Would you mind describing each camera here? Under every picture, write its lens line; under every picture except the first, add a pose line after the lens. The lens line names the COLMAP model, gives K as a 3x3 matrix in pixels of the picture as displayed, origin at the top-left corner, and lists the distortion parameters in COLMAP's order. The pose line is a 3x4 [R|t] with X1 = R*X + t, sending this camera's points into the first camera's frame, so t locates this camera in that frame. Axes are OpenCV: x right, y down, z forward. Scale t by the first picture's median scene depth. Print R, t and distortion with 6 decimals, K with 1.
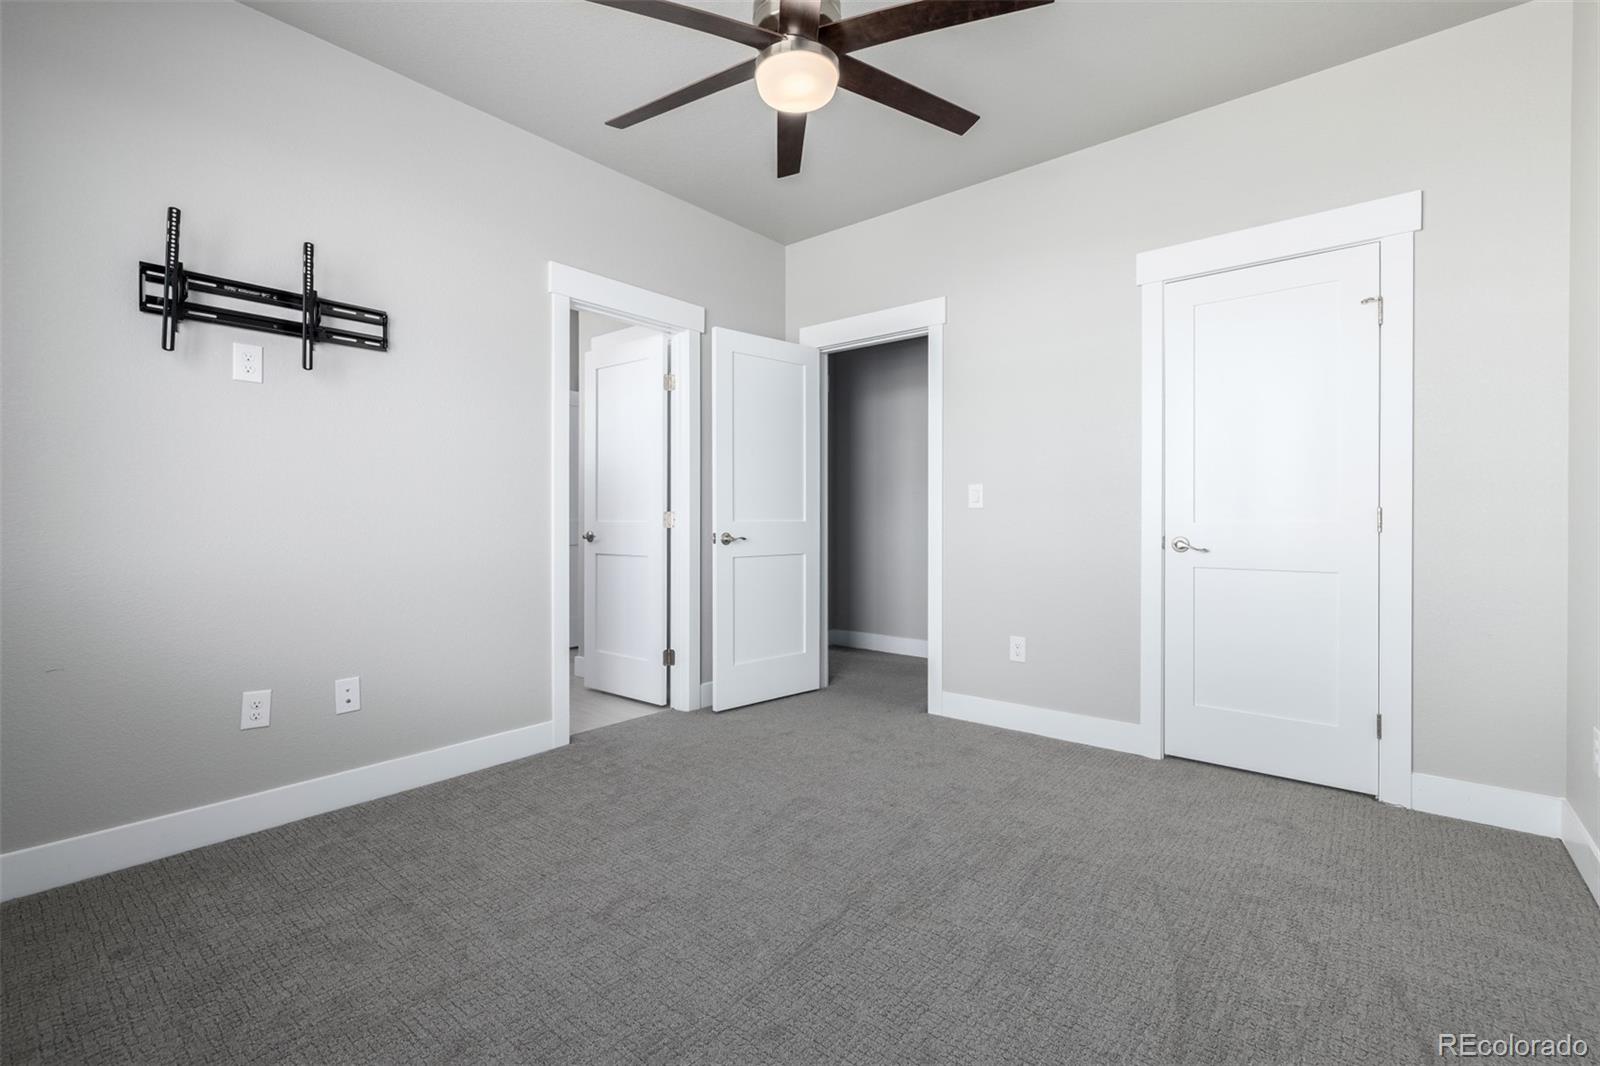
lens RADIAL K [[698.8, 0, 797.5], [0, 698.8, 528.3], [0, 0, 1]] dist [-0.000295, 0.000995]
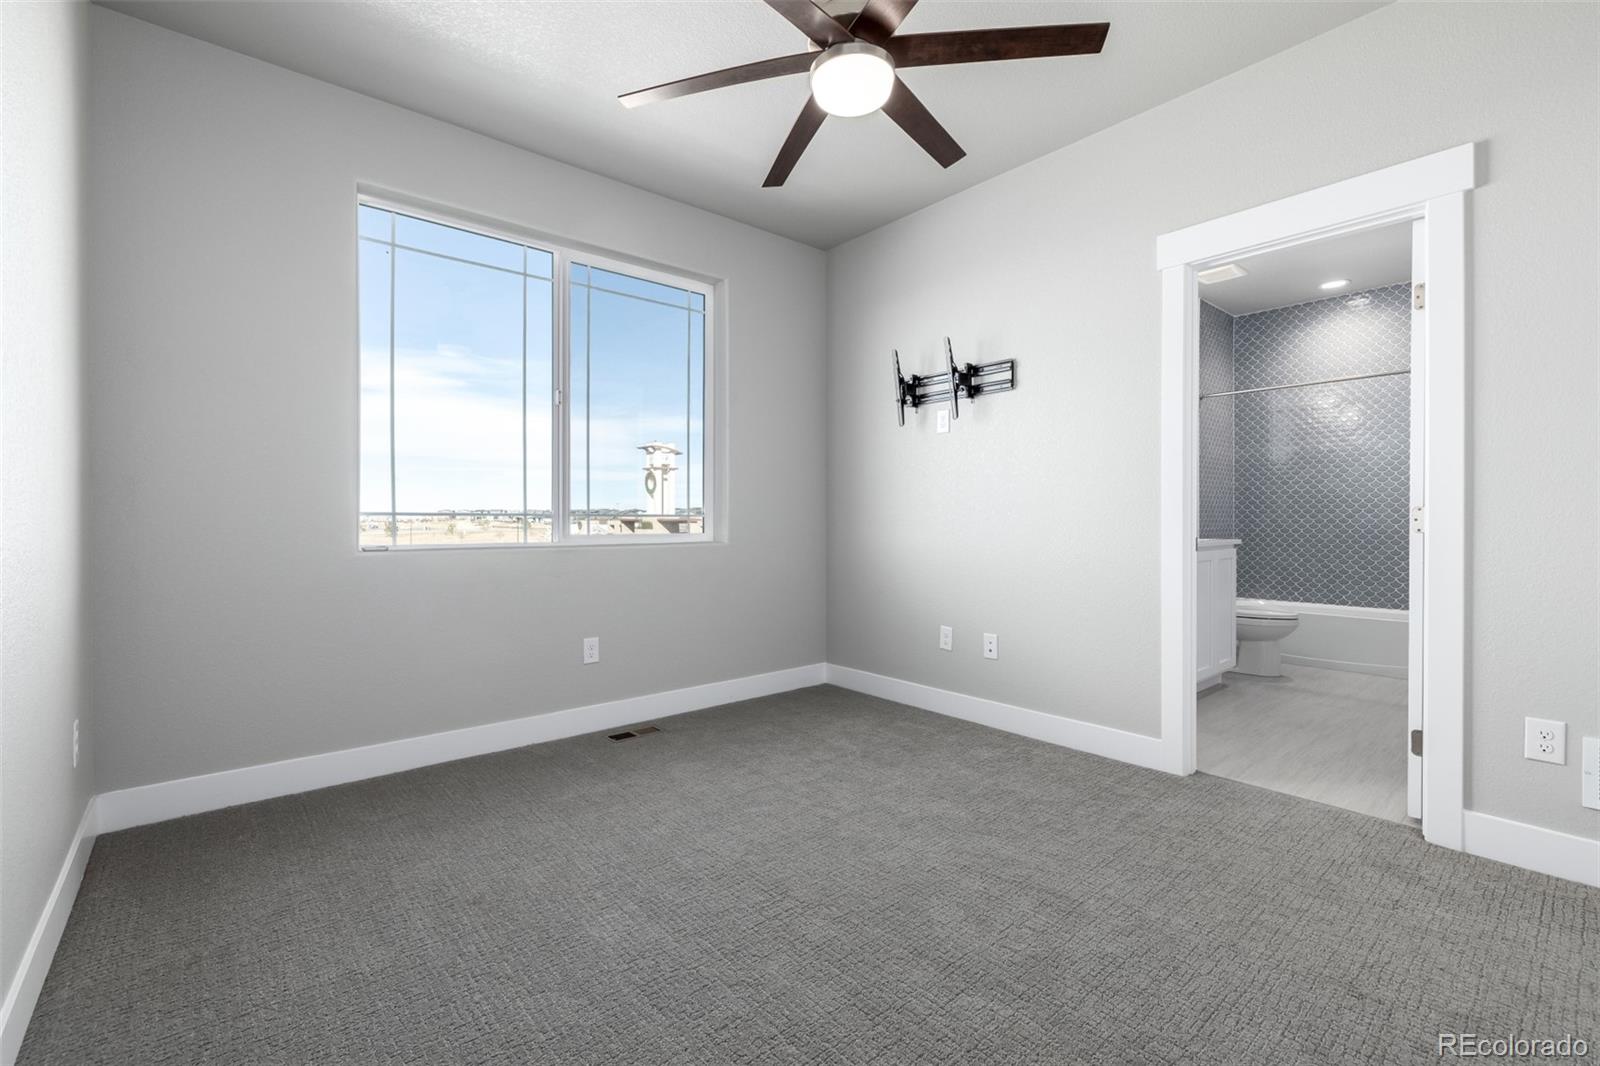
lens RADIAL K [[698.8, 0, 789.0], [0, 698.8, 523.2], [0, 0, 1]] dist [-0.000295, 0.000995]
pose [[-0.172978, 0.003641, -0.984919, 0.782875], [-0.013925, 0.999884, 0.006142, -0.006292], [0.984827, 0.014778, -0.172907, 0.844549]]
